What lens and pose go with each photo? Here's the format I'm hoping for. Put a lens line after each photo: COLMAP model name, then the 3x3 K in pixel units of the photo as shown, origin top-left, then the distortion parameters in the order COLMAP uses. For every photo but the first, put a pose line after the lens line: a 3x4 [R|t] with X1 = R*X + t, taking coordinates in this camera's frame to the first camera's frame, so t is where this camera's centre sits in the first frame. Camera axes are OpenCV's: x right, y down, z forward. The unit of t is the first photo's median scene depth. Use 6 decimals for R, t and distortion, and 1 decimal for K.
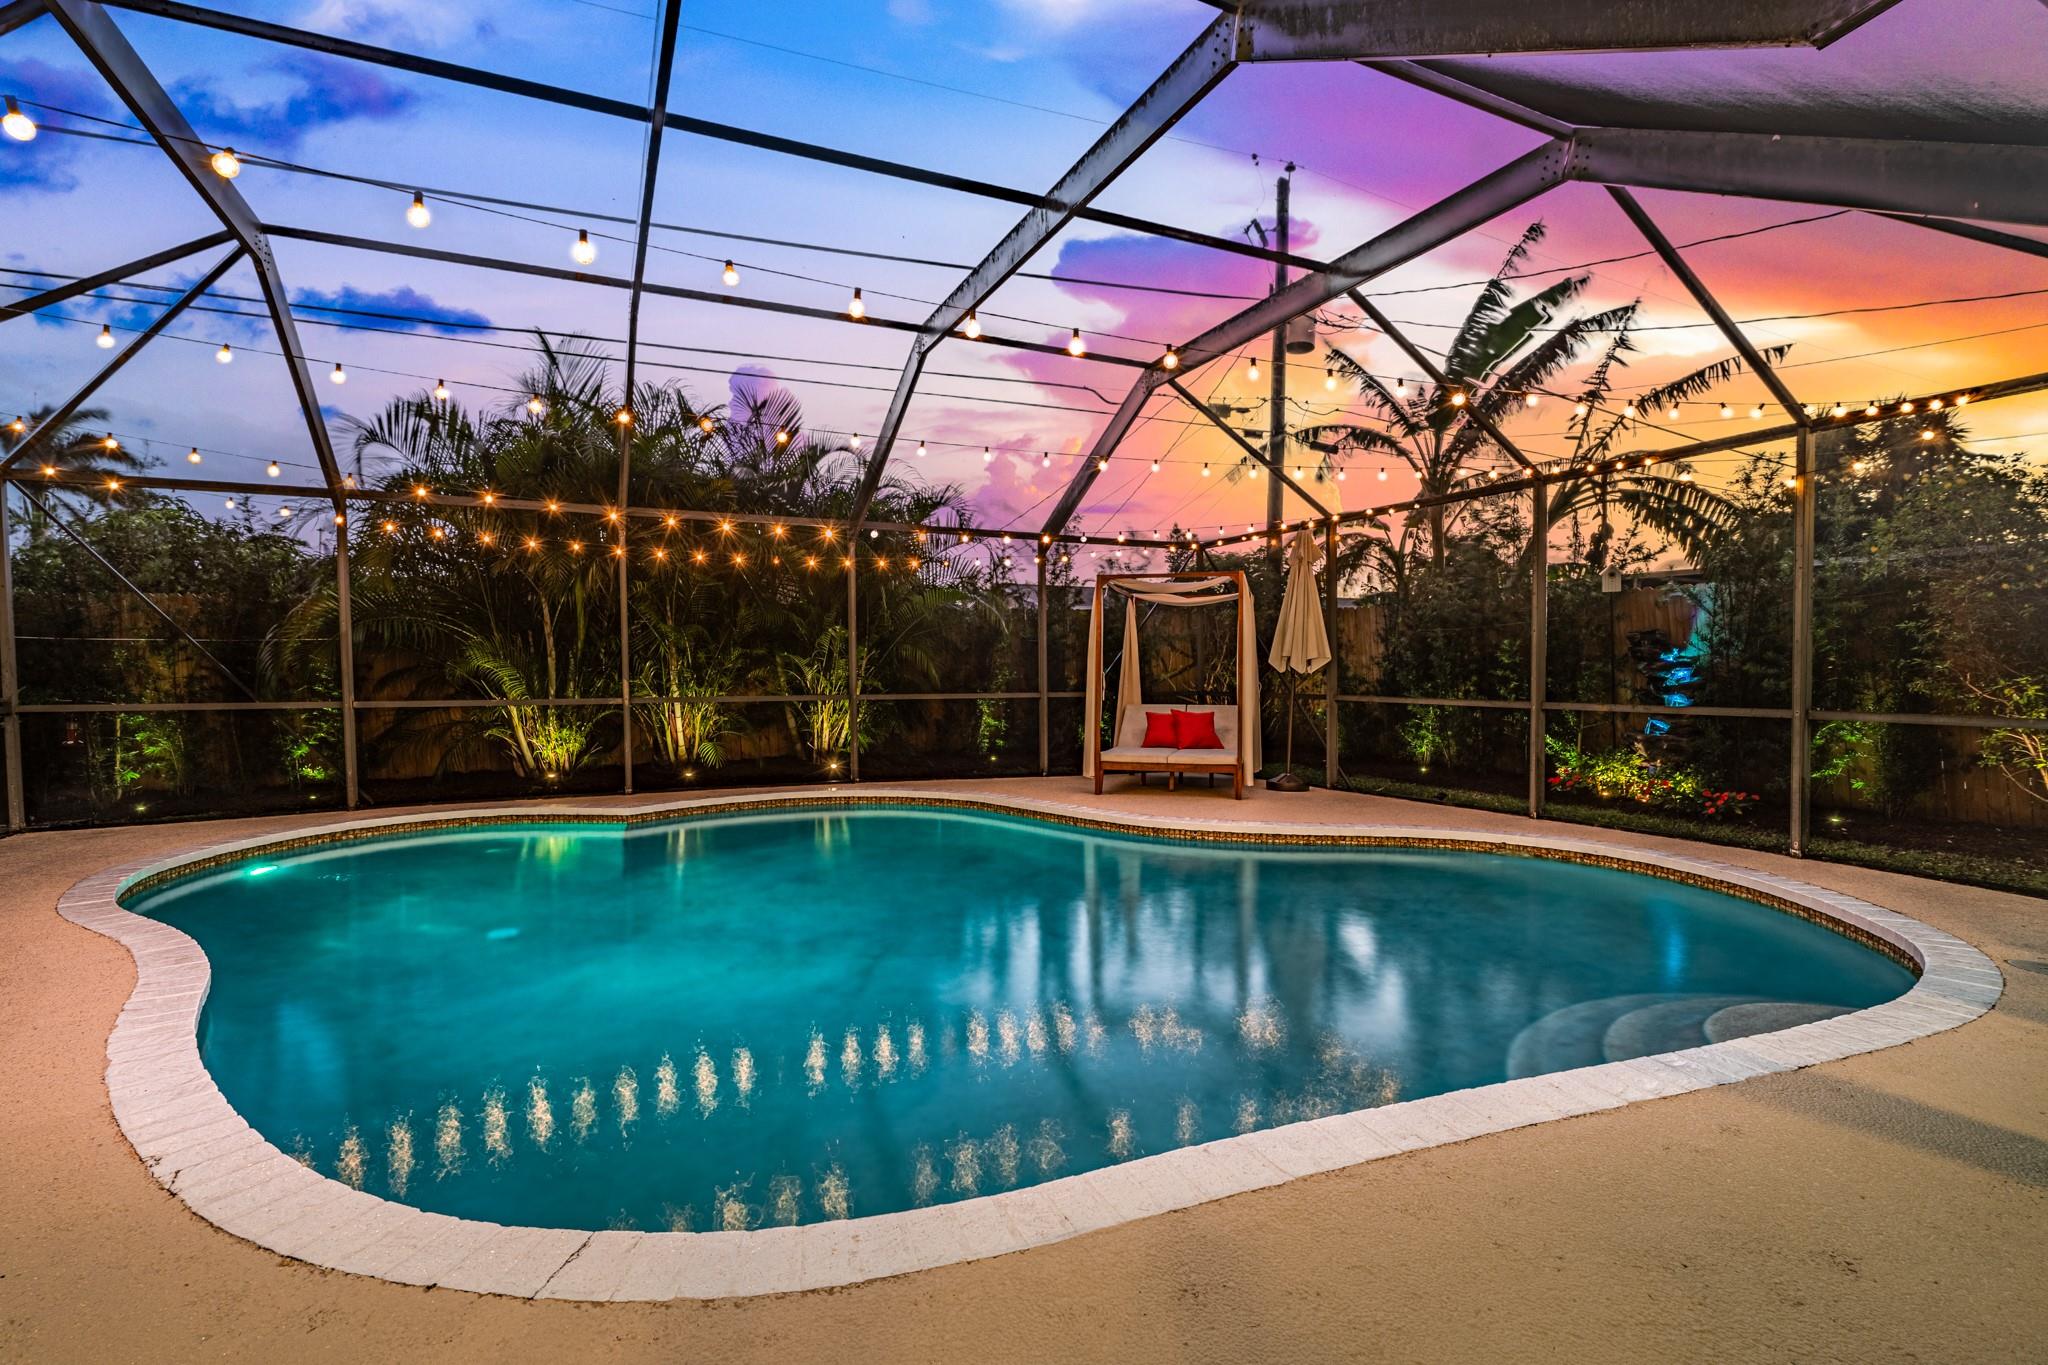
lens RADIAL K [[917.1, 0, 1024.6], [0, 917.1, 687.1], [0, 0, 1]] dist [-0.011616, 0.010023]
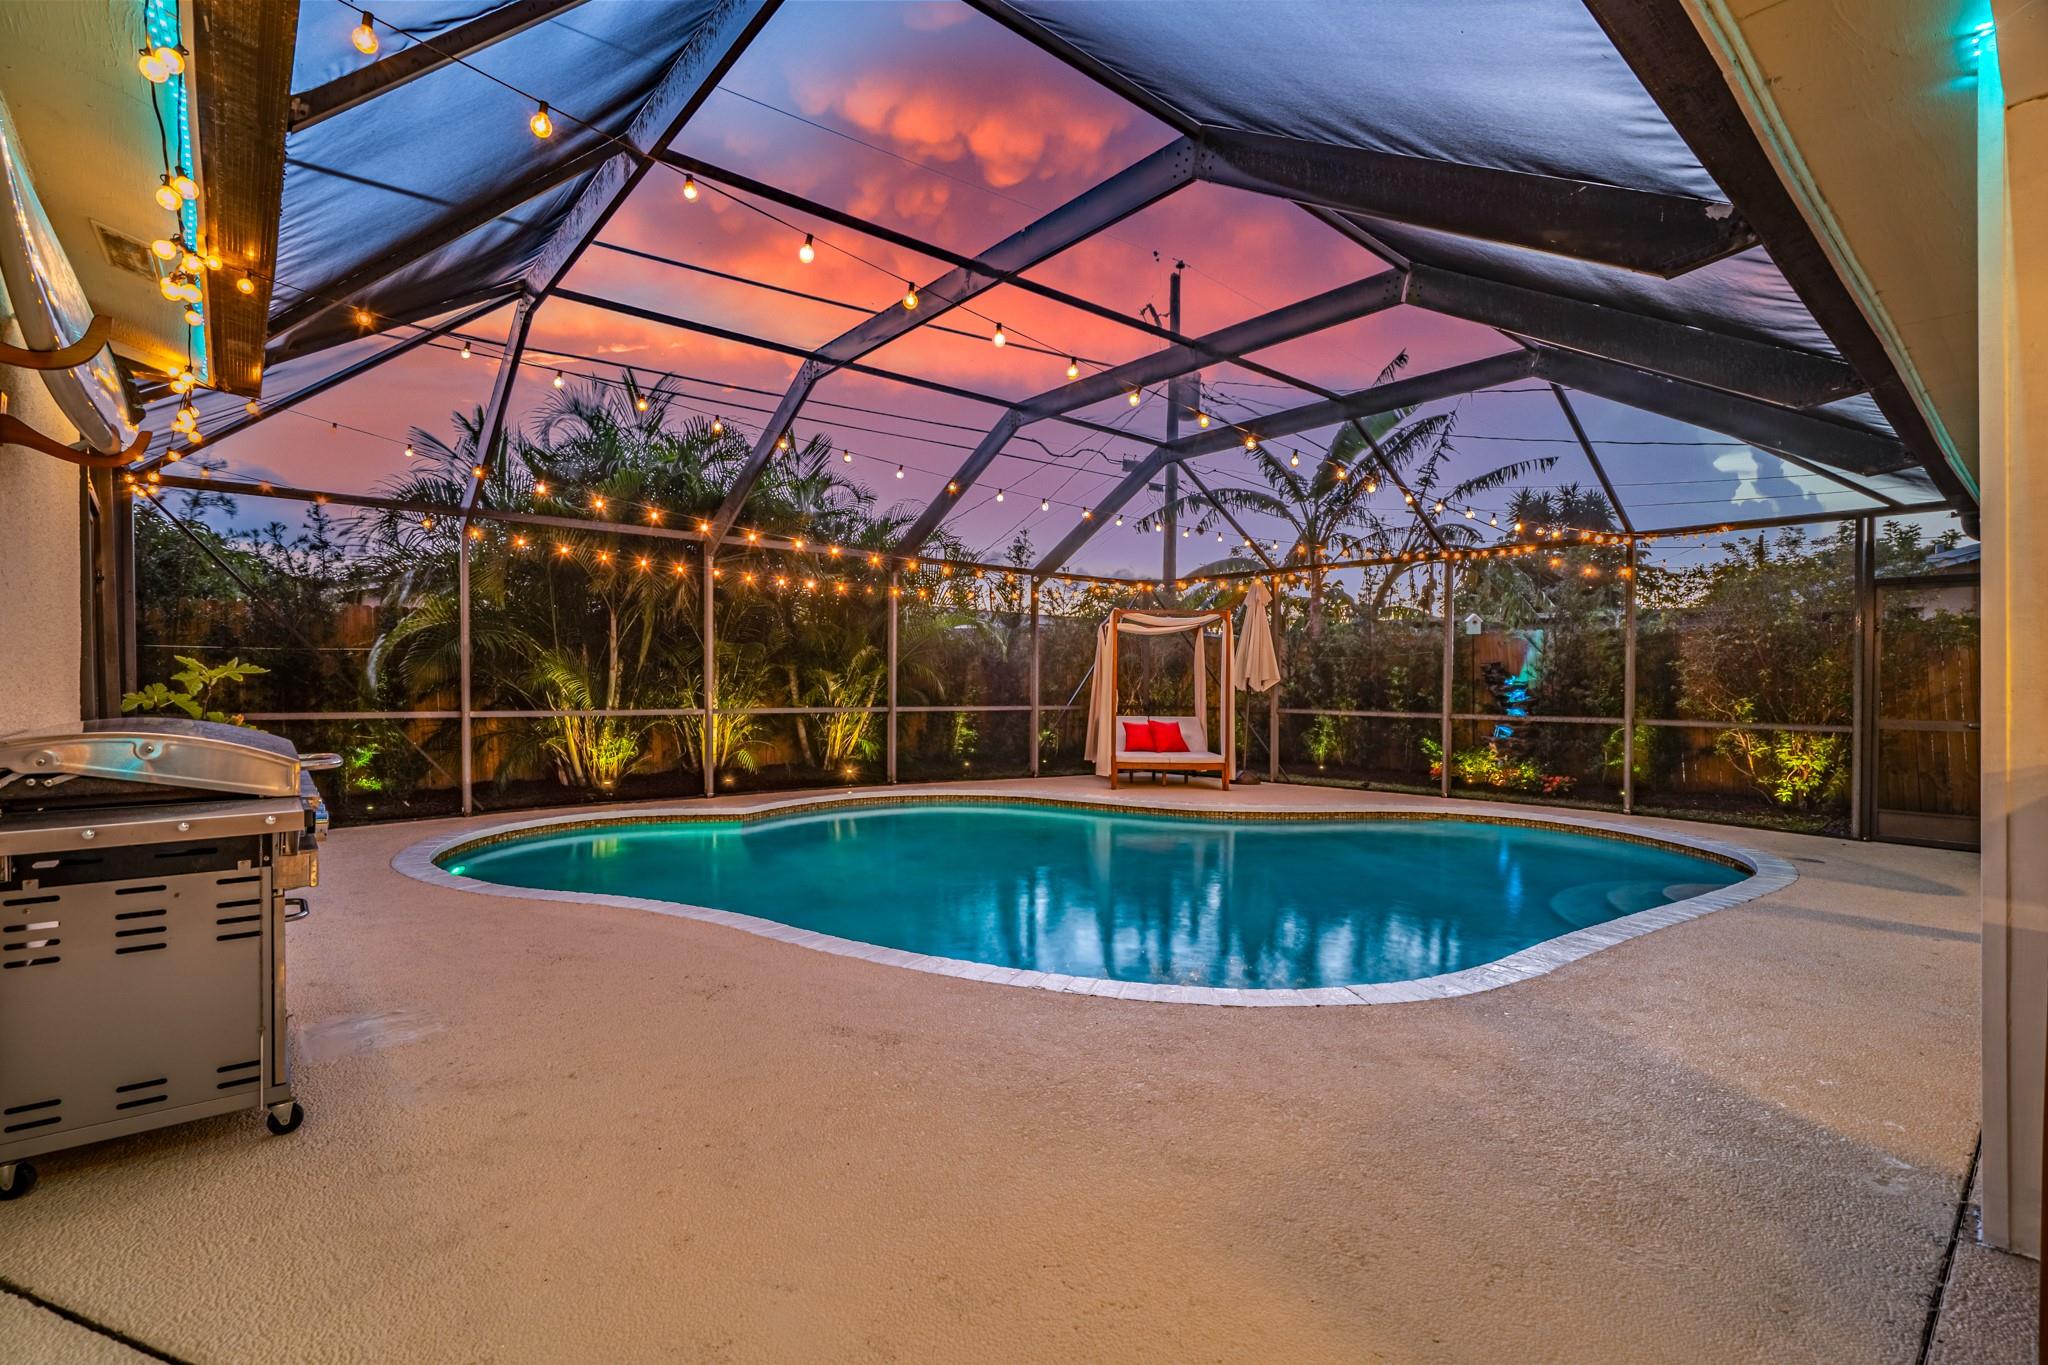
lens RADIAL K [[917.1, 0, 1024.6], [0, 917.1, 687.1], [0, 0, 1]] dist [-0.011616, 0.010023]
pose [[0.965369, 0.009362, 0.260720, -0.339024], [-0.005352, 0.999856, -0.016088, 0.001449], [-0.260833, 0.014135, 0.965281, -0.141187]]
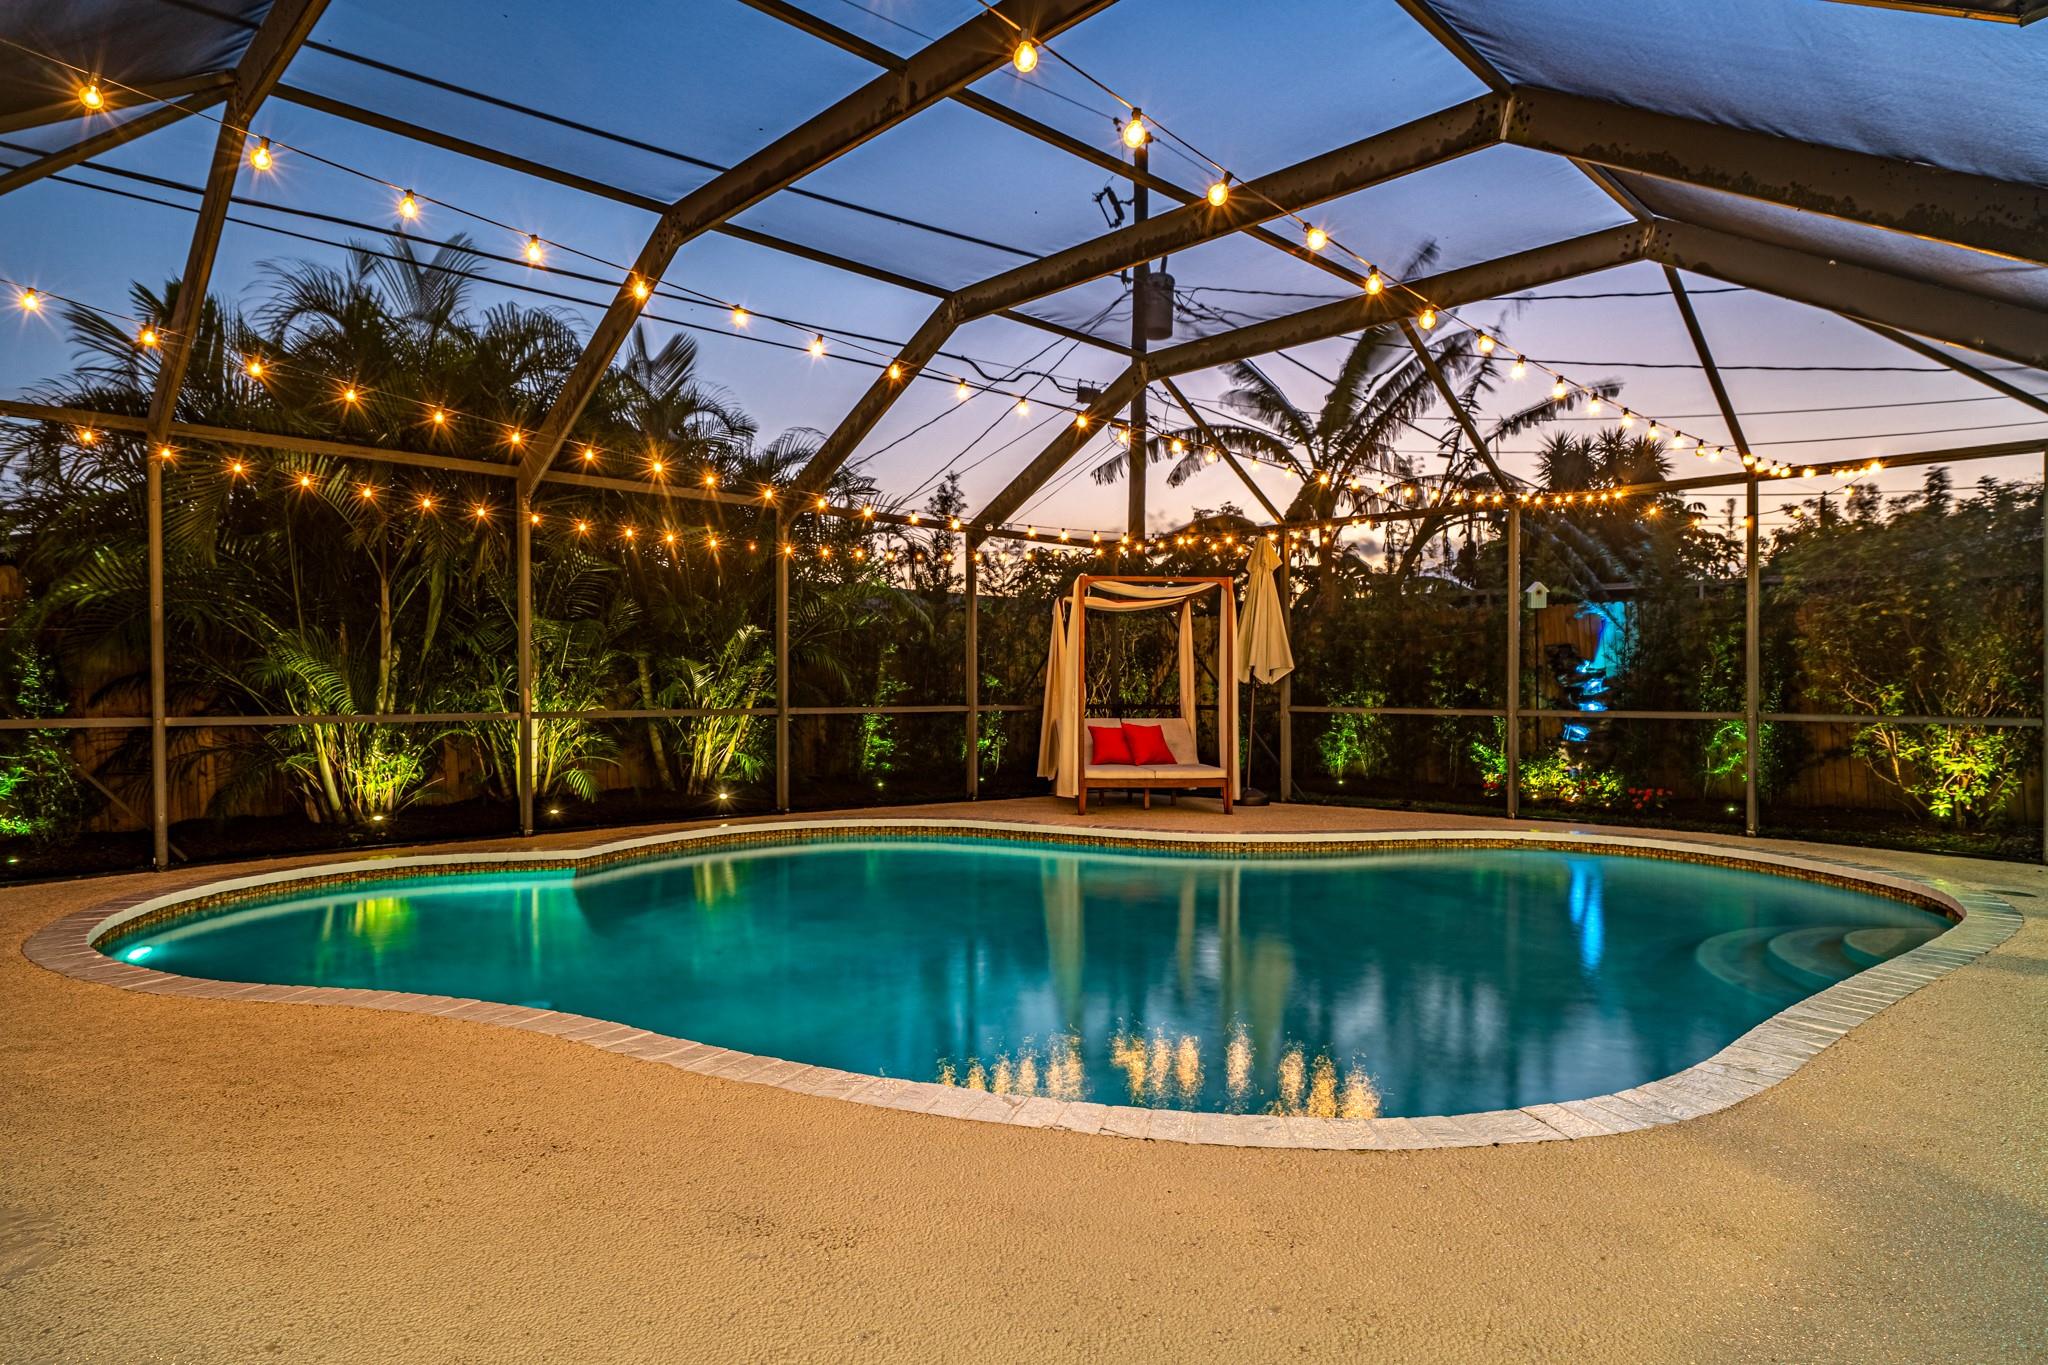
lens RADIAL K [[1141.8, 0, 1021.7], [0, 1141.8, 684.4], [0, 0, 1]] dist [0.004455, 0.000322]
pose [[0.942240, 0.002762, 0.334927, -0.344698], [0.004045, 0.999799, -0.019624, 0.008749], [-0.334914, 0.019845, 0.942040, -0.054191]]
